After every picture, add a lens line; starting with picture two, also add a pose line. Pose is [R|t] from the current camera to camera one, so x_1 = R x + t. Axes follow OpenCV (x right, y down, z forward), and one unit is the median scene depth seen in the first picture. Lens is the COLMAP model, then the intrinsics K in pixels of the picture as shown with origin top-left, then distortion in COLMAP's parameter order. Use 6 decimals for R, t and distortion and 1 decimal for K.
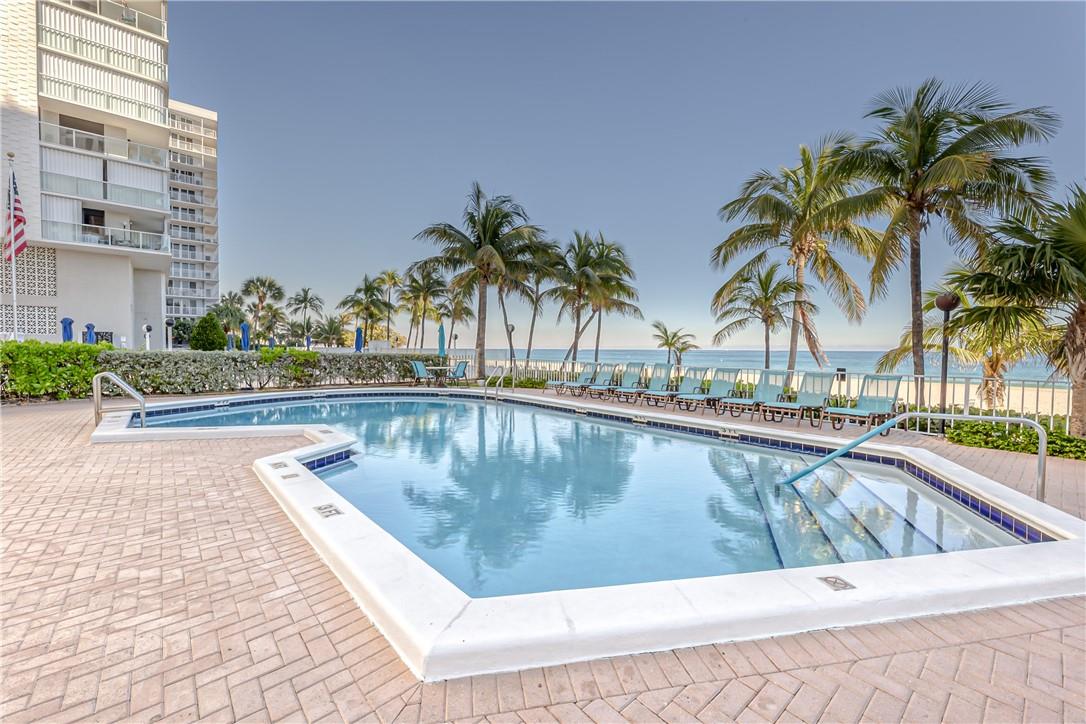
lens RADIAL K [[451.0, 0, 543.2], [0, 451.0, 357.3], [0, 0, 1]] dist [0.001229, 0.000032]
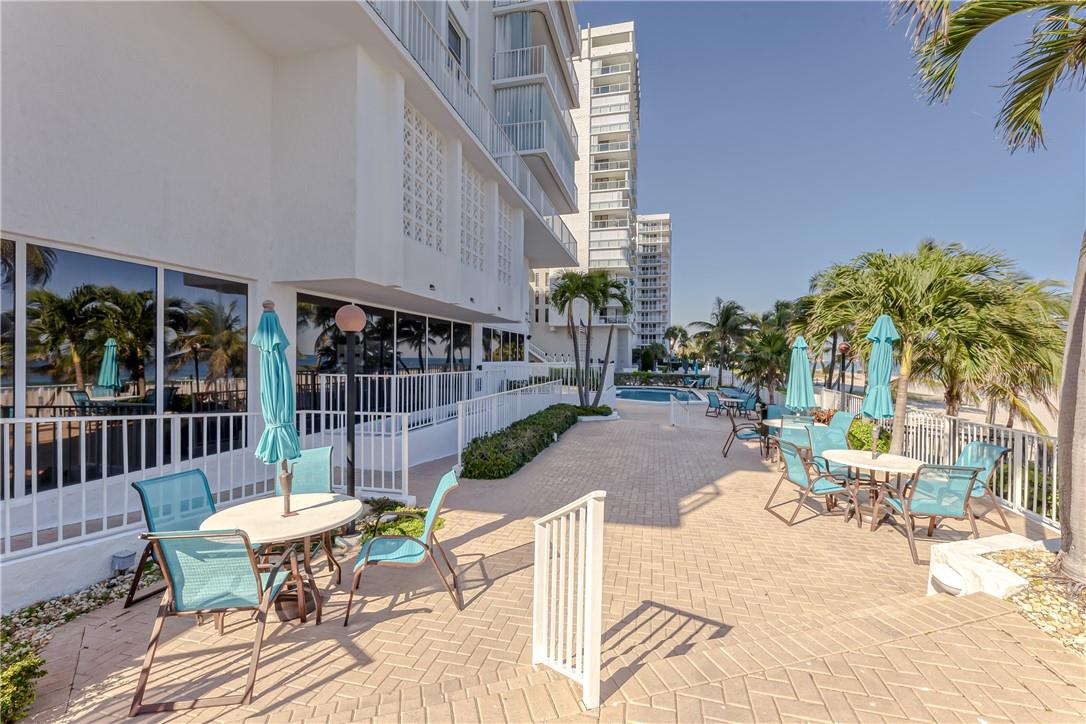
lens RADIAL K [[445.9, 0, 546.1], [0, 445.9, 362.0], [0, 0, 1]] dist [0.000694, -0.000051]
pose [[0.583233, 0.005633, -0.812285, 0.720597], [-0.019598, 0.999782, -0.007138, -0.025679], [0.812068, 0.020082, 0.583217, -0.595207]]
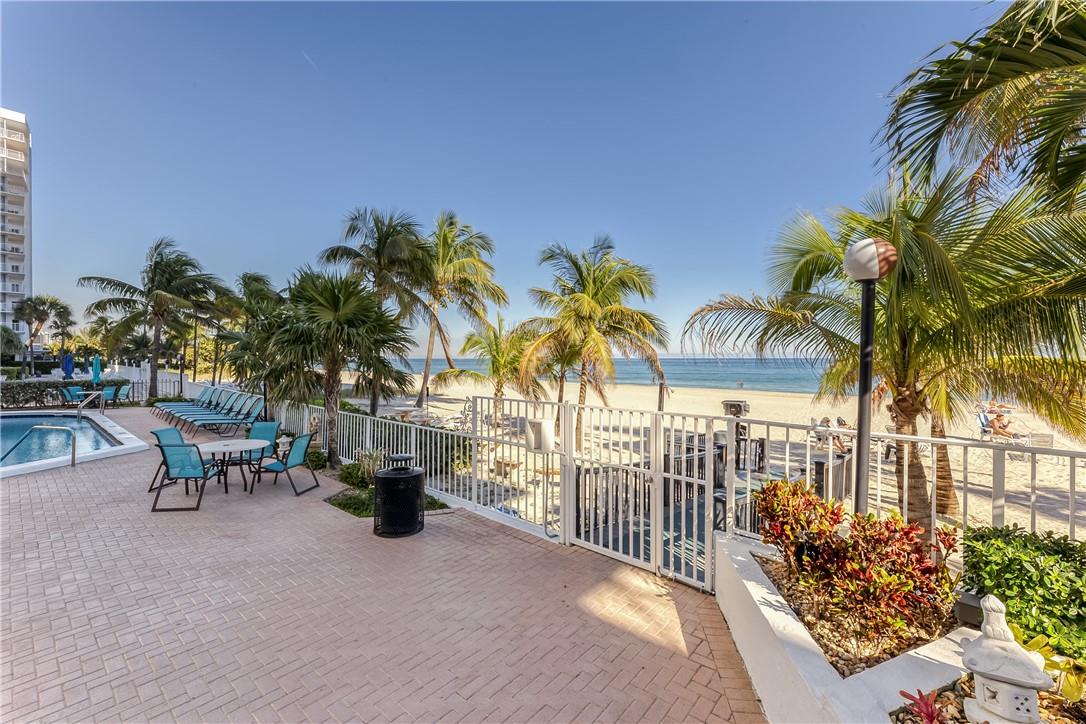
lens RADIAL K [[440.2, 0, 540.9], [0, 440.2, 359.8], [0, 0, 1]] dist [0.002864, 0.000195]
pose [[0.984916, -0.006536, 0.172910, 0.441085], [0.009060, 0.999864, -0.013809, -0.021915], [-0.172797, 0.015167, 0.984841, -0.219173]]
